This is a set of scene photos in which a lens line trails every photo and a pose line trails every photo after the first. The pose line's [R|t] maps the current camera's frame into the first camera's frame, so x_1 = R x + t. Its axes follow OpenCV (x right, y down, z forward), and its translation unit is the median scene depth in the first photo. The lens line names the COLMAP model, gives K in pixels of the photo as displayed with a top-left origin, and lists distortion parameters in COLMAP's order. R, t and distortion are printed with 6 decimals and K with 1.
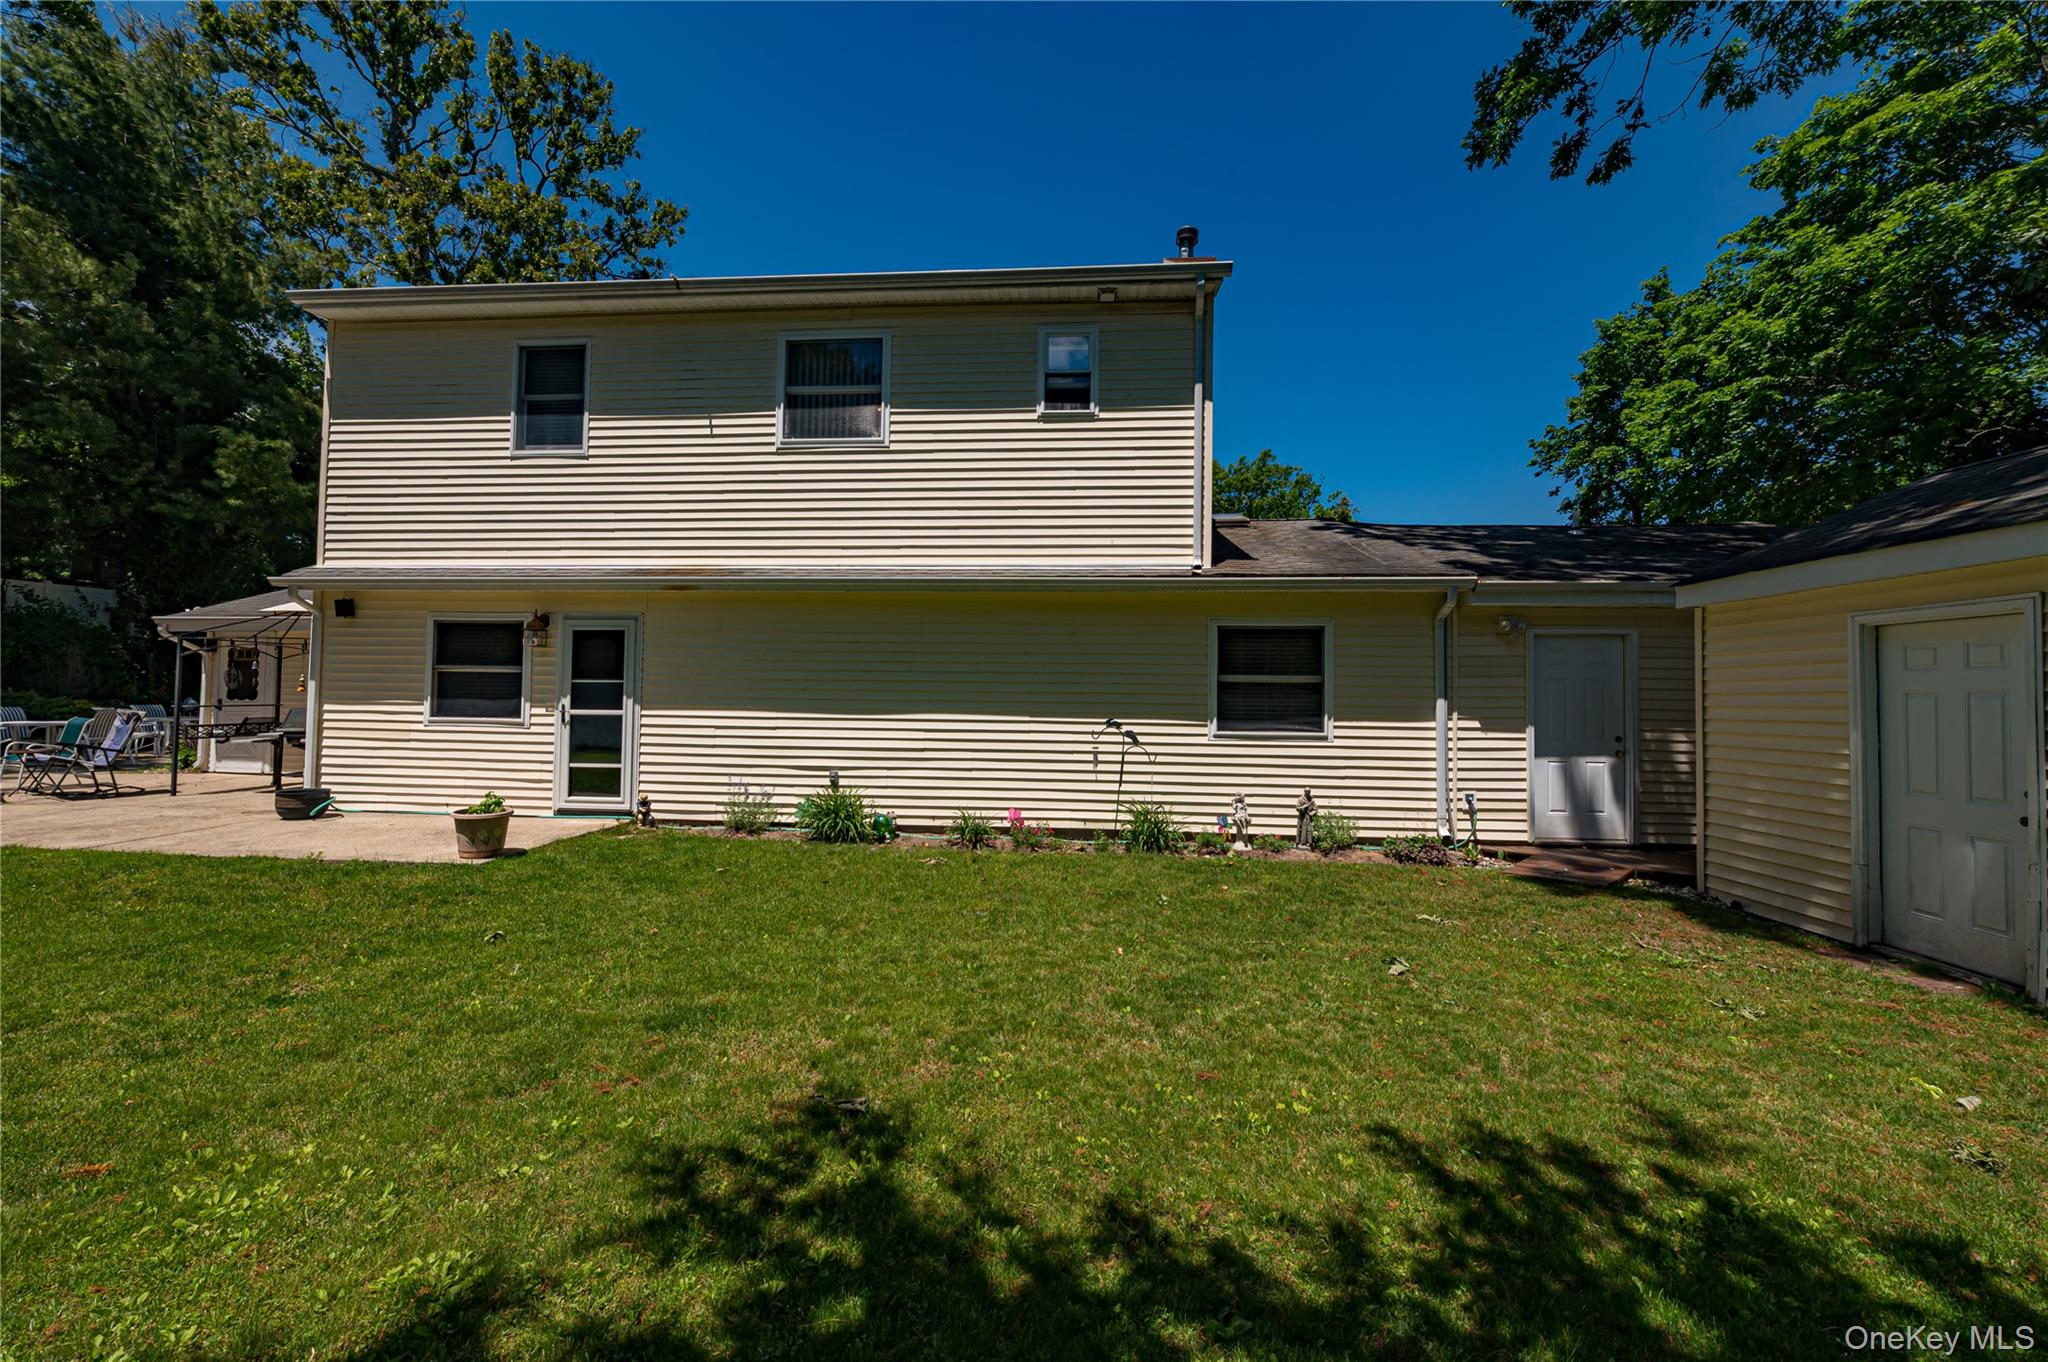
lens RADIAL K [[793.2, 0, 1024.3], [0, 793.2, 668.7], [0, 0, 1]] dist [0.007318, 0.000204]
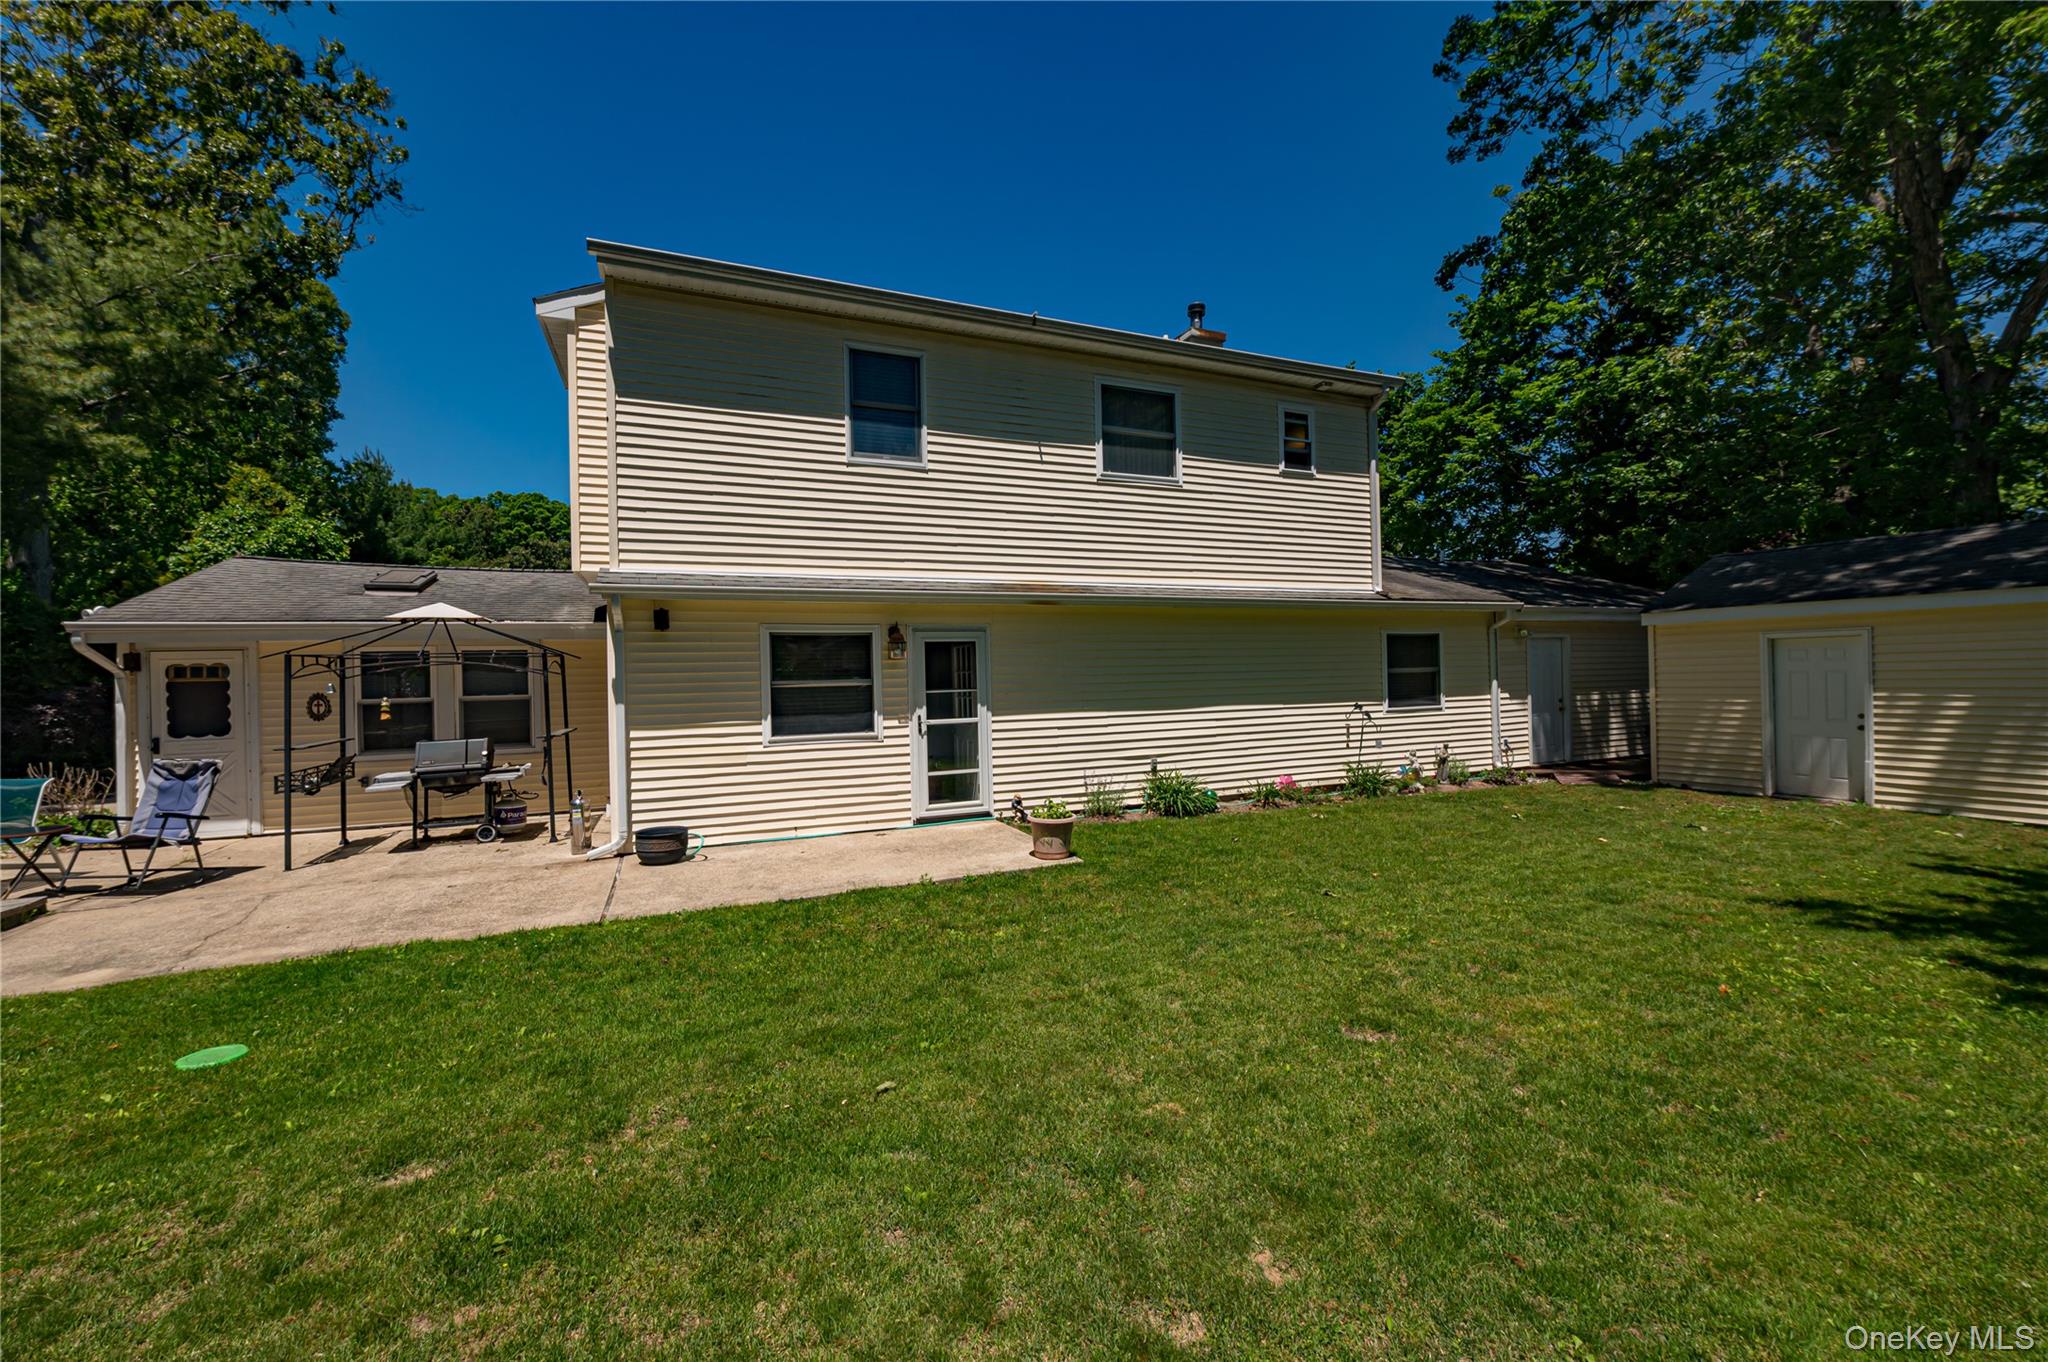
lens RADIAL K [[793.2, 0, 1025.0], [0, 793.2, 673.2], [0, 0, 1]] dist [0.007318, 0.000204]
pose [[0.883362, -0.030786, 0.467679, -0.940428], [0.019728, 0.999398, 0.028526, -0.035120], [-0.468276, -0.015972, 0.883438, 0.044698]]
